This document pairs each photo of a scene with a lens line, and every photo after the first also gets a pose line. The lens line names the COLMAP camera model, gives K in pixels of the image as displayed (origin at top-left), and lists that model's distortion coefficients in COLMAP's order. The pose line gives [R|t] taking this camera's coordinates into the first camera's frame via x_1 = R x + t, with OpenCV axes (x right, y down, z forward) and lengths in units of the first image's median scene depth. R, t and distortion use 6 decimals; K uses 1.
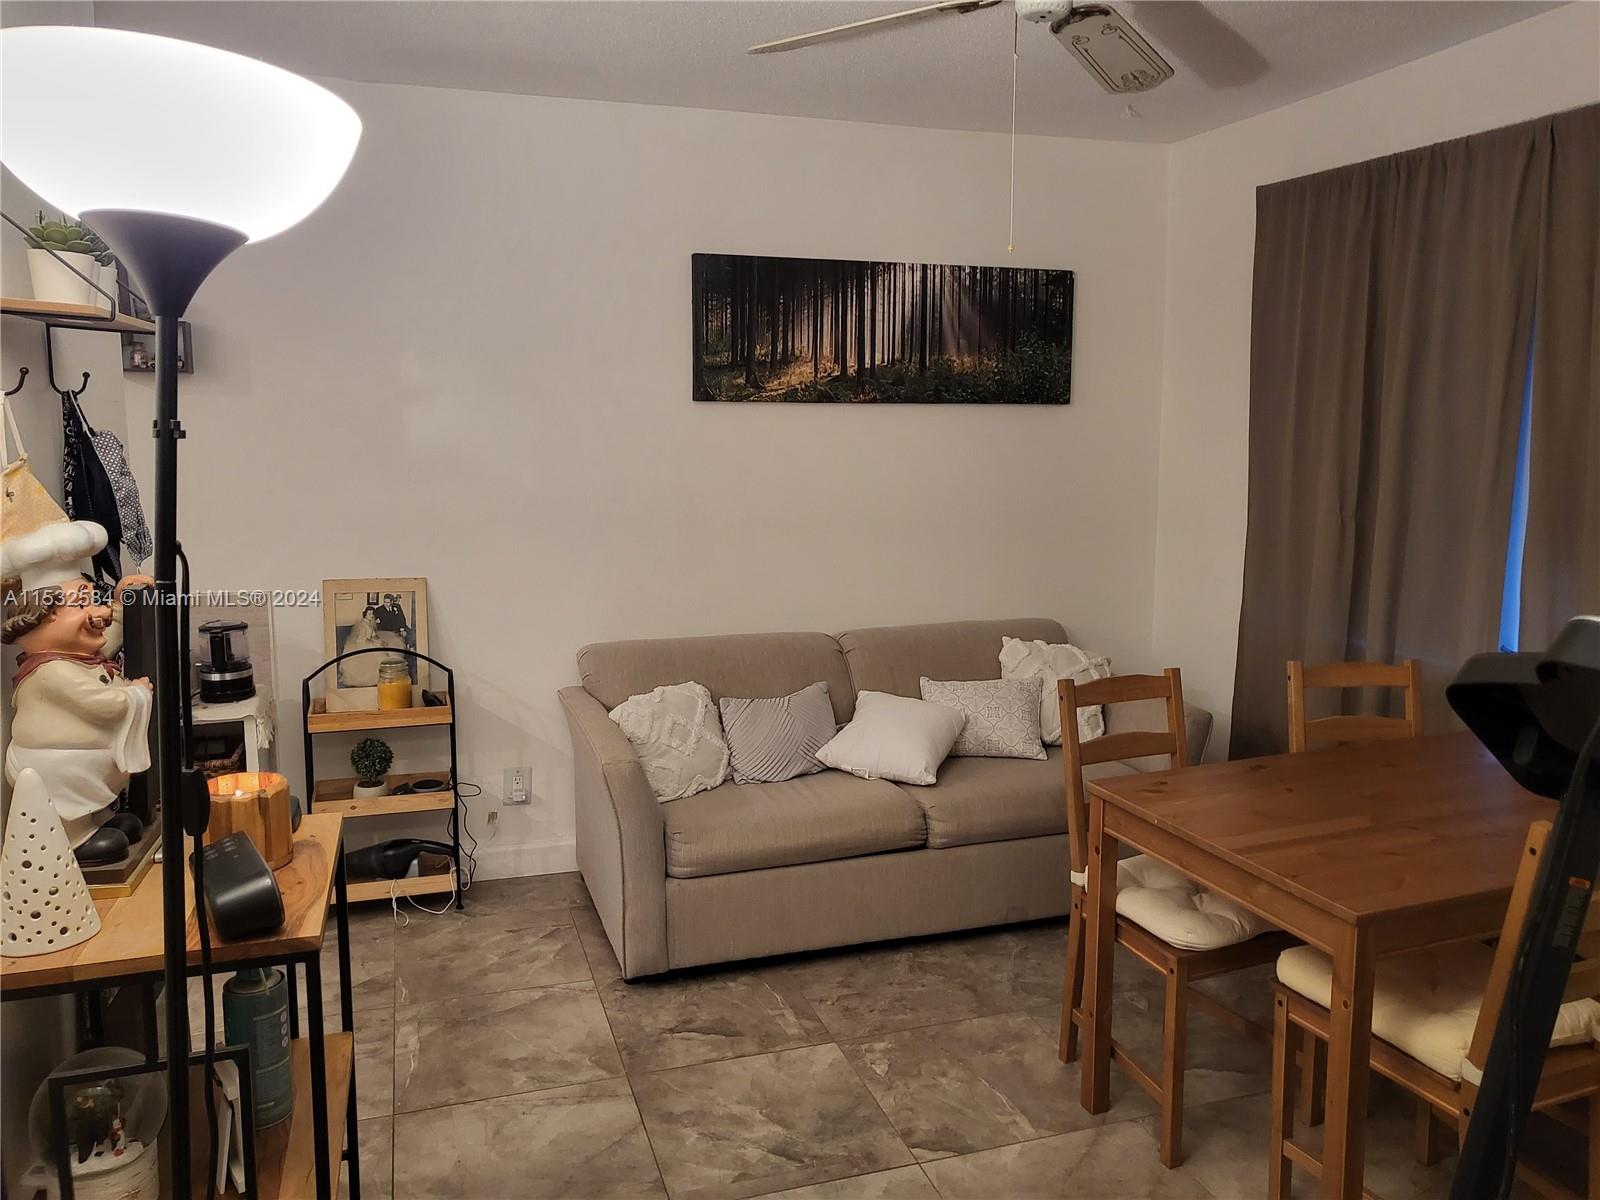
lens RADIAL K [[1238.4, 0, 809.1], [0, 1238.4, 581.7], [0, 0, 1]] dist [-0.028527, 0.059737]
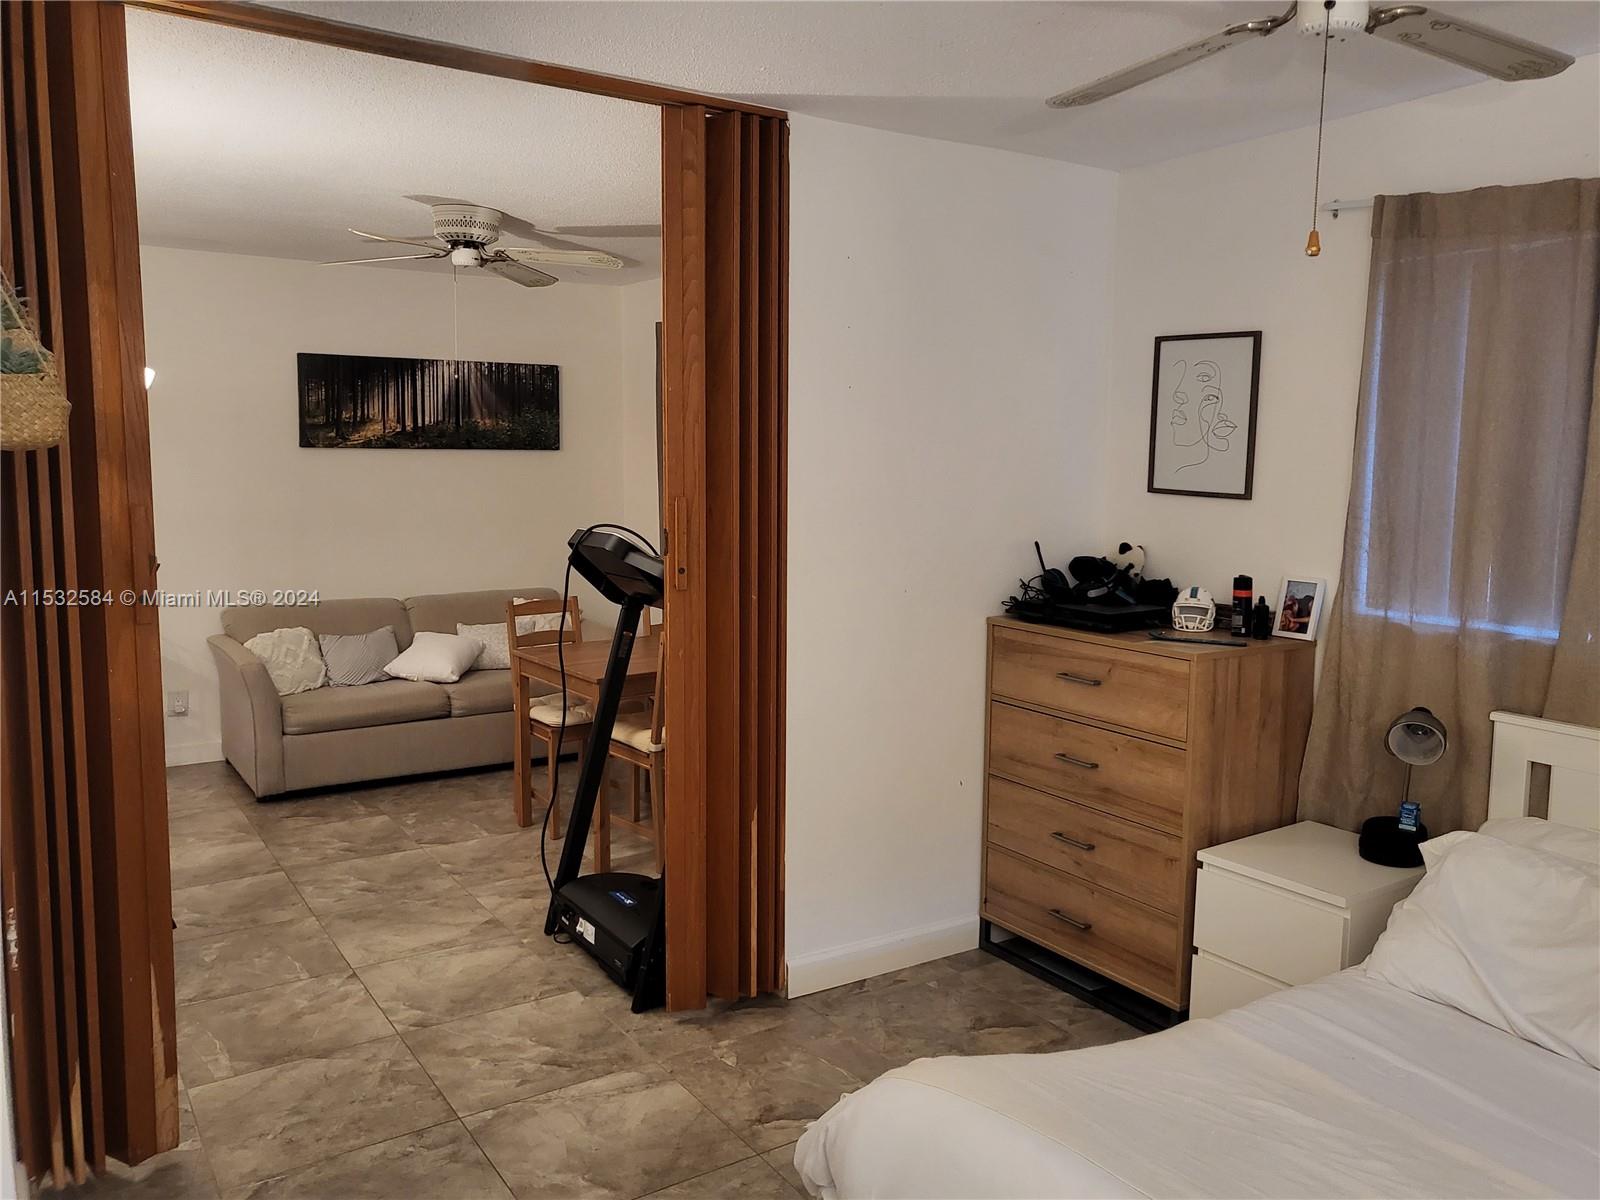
lens RADIAL K [[1238.4, 0, 802.0], [0, 1238.4, 580.8], [0, 0, 1]] dist [-0.028527, 0.059737]
pose [[0.964774, -0.020170, 0.262306, 0.106643], [0.027485, 0.999328, -0.024249, 0.077144], [-0.261641, 0.030604, 0.964680, -0.663369]]
